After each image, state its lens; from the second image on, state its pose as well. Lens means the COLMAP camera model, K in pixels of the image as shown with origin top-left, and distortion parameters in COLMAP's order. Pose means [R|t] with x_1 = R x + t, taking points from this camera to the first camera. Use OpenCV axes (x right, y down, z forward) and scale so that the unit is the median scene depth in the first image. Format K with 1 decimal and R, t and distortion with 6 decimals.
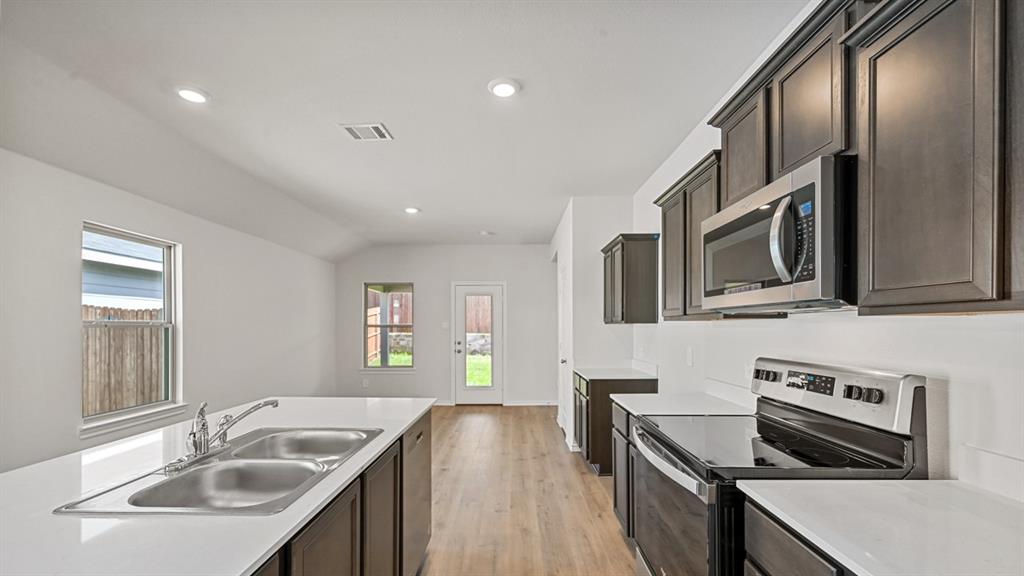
lens RADIAL K [[410.0, 0, 509.6], [0, 410.0, 326.9], [0, 0, 1]] dist [-0.000428, 0.000825]
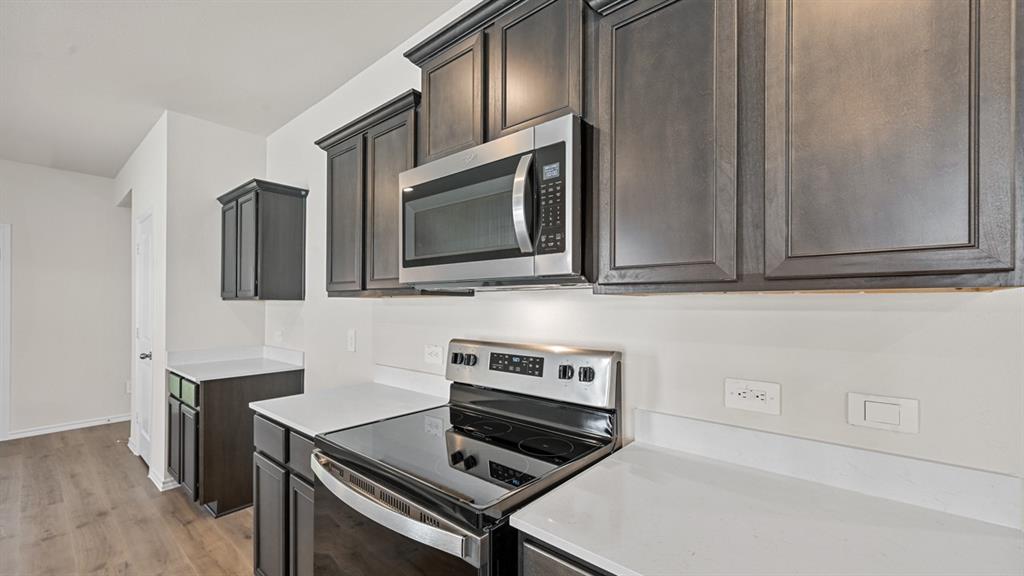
lens RADIAL K [[410.0, 0, 507.6], [0, 410.0, 303.1], [0, 0, 1]] dist [-0.000428, 0.000825]
pose [[0.640605, 0.009641, 0.767810, -0.004498], [-0.005651, 0.999953, -0.007842, 0.001112], [-0.767850, 0.000685, 0.640629, 0.234555]]
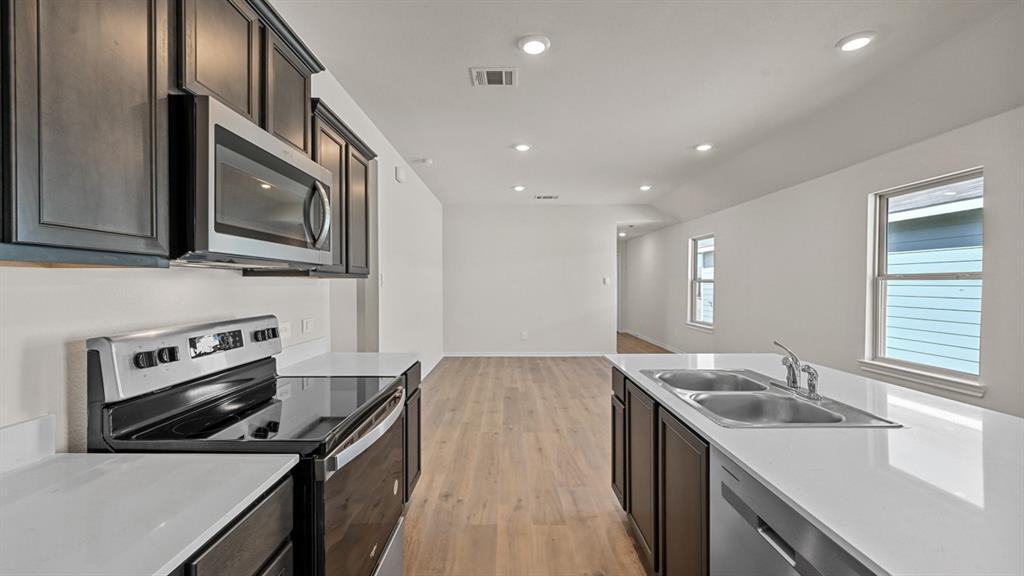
lens RADIAL K [[410.0, 0, 514.0], [0, 410.0, 287.3], [0, 0, 1]] dist [-0.000428, 0.000825]
pose [[-0.999649, 0.005765, -0.025872, 0.048940], [0.005559, 0.999952, 0.008025, 0.003244], [0.025917, 0.007878, -0.999633, 1.118294]]
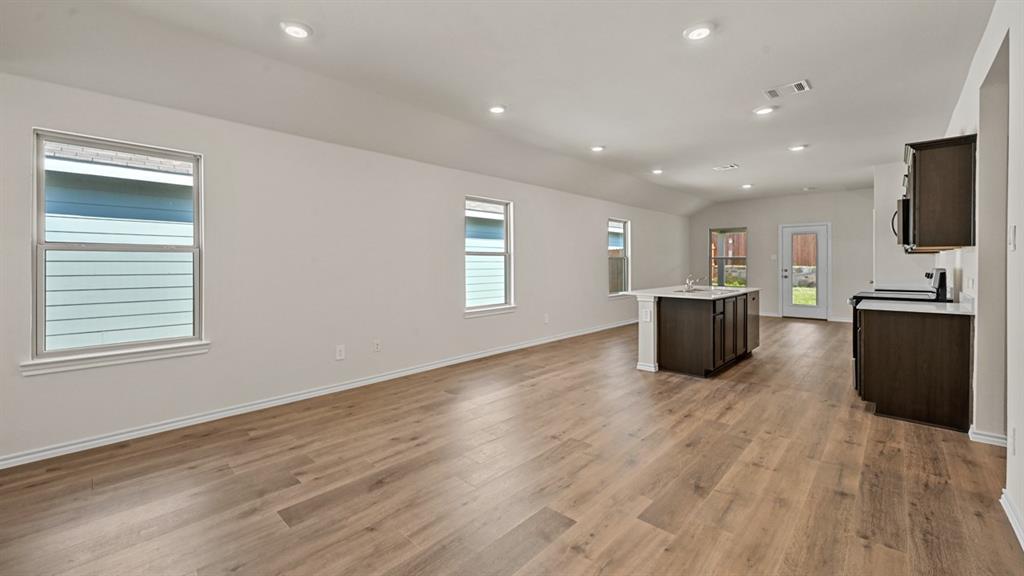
lens RADIAL K [[410.0, 0, 512.7], [0, 410.0, 264.4], [0, 0, 1]] dist [-0.000428, 0.000825]
pose [[0.737950, 0.001858, -0.674853, 0.310058], [0.001621, 0.999988, 0.004525, 0.032478], [0.674854, -0.004434, 0.737938, -1.479503]]
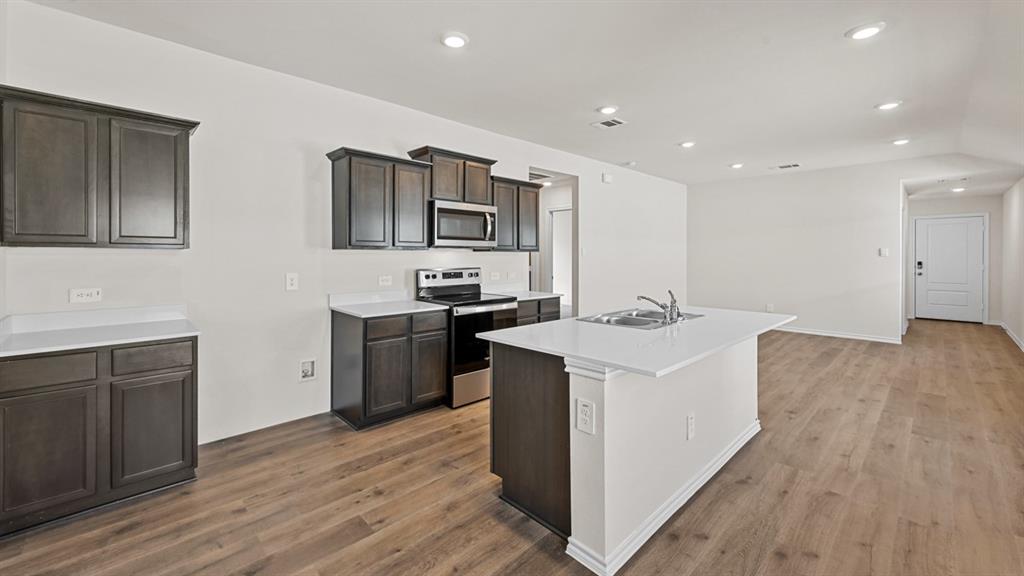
lens RADIAL K [[410.0, 0, 509.6], [0, 410.0, 258.3], [0, 0, 1]] dist [-0.000428, 0.000825]
pose [[-0.699101, -0.003455, 0.715015, -0.819732], [0.000567, 0.999985, 0.005386, 0.006443], [-0.715023, 0.004171, -0.699089, 1.492457]]
